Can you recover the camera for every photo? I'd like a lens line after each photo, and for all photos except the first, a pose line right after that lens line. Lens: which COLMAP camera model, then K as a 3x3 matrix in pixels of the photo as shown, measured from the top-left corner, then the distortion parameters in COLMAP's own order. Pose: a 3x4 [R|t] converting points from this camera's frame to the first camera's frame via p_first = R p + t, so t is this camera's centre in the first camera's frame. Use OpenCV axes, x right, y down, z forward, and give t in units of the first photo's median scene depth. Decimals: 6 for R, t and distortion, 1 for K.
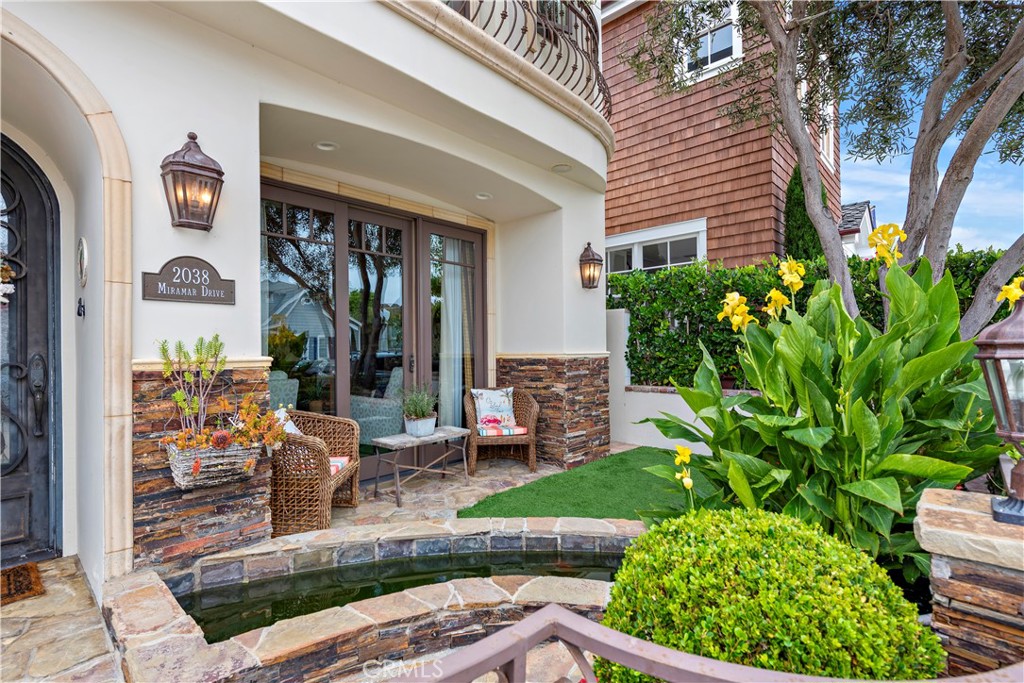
lens RADIAL K [[486.2, 0, 513.5], [0, 486.2, 346.3], [0, 0, 1]] dist [0.015541, -0.005043]
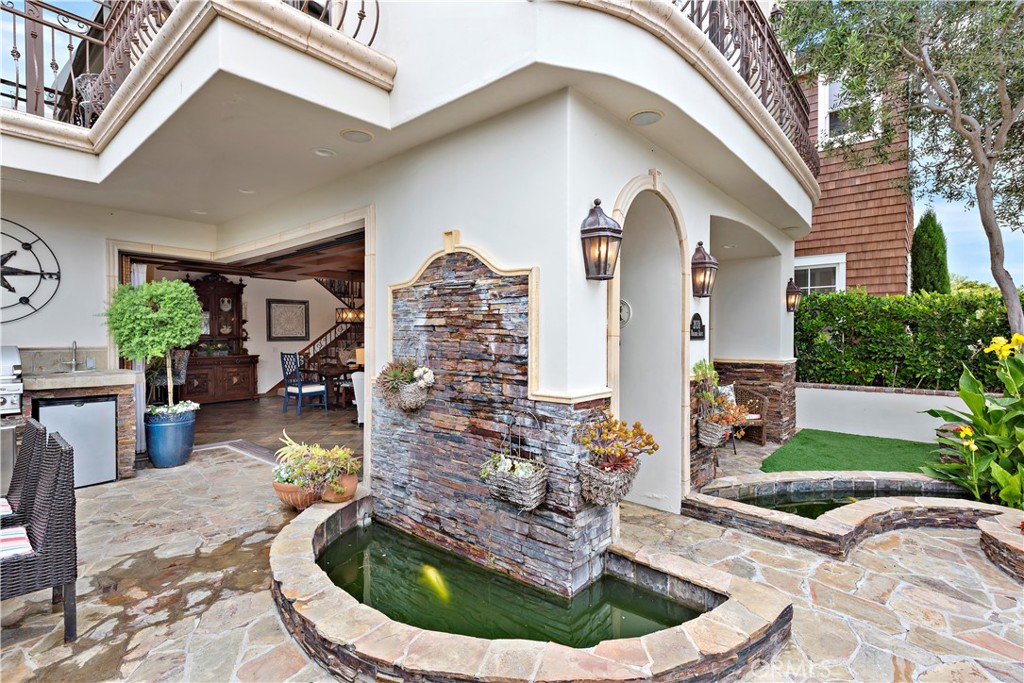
lens RADIAL K [[486.2, 0, 516.7], [0, 486.2, 338.3], [0, 0, 1]] dist [0.015541, -0.005043]
pose [[0.999163, 0.012774, 0.038863, -0.646957], [-0.013233, 0.999845, 0.011601, -0.050666], [-0.038709, -0.012105, 0.999177, -0.324620]]
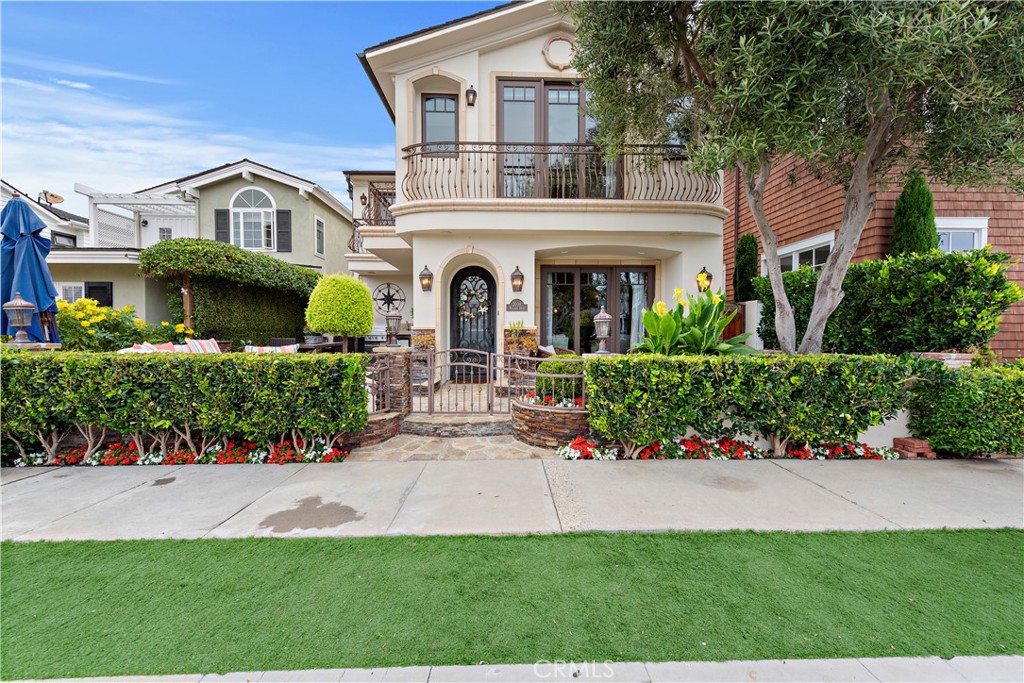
lens RADIAL K [[397.4, 0, 522.8], [0, 397.4, 342.9], [0, 0, 1]] dist [0.014173, -0.001185]
pose [[0.706893, 0.028670, -0.706739, 0.719441], [-0.004609, 0.999344, 0.035930, 0.020231], [0.707306, -0.022141, 0.706561, -0.527546]]
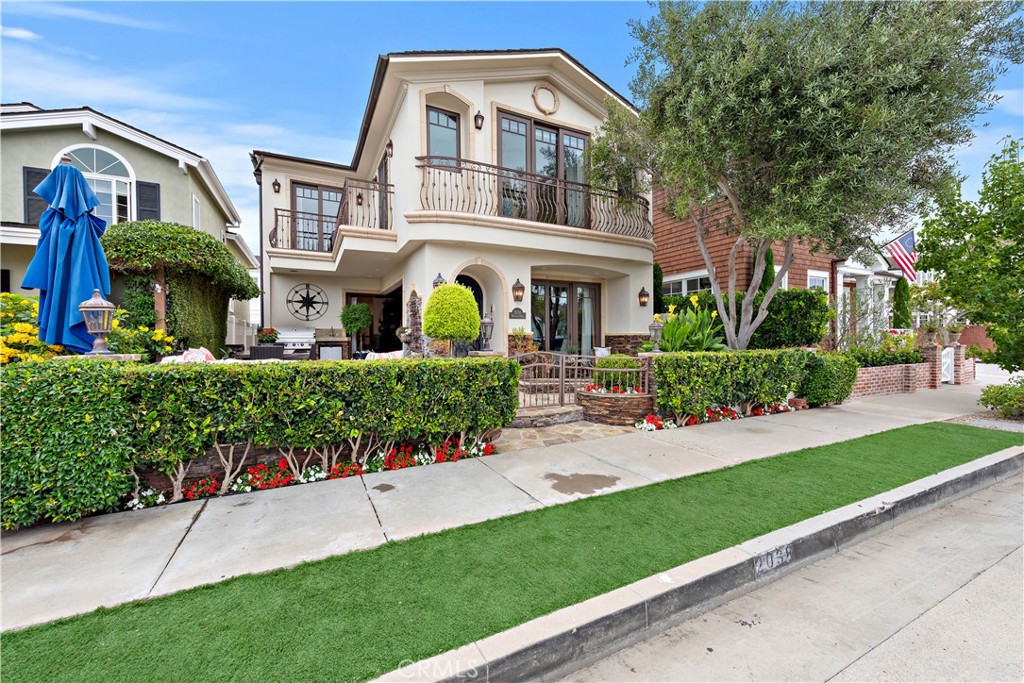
lens RADIAL K [[397.4, 0, 521.9], [0, 397.4, 344.3], [0, 0, 1]] dist [0.014173, -0.001185]
pose [[0.940690, 0.009594, -0.339131, 0.254178], [-0.001618, 0.999716, 0.023795, 0.022864], [0.339262, -0.021835, 0.940438, -1.040930]]
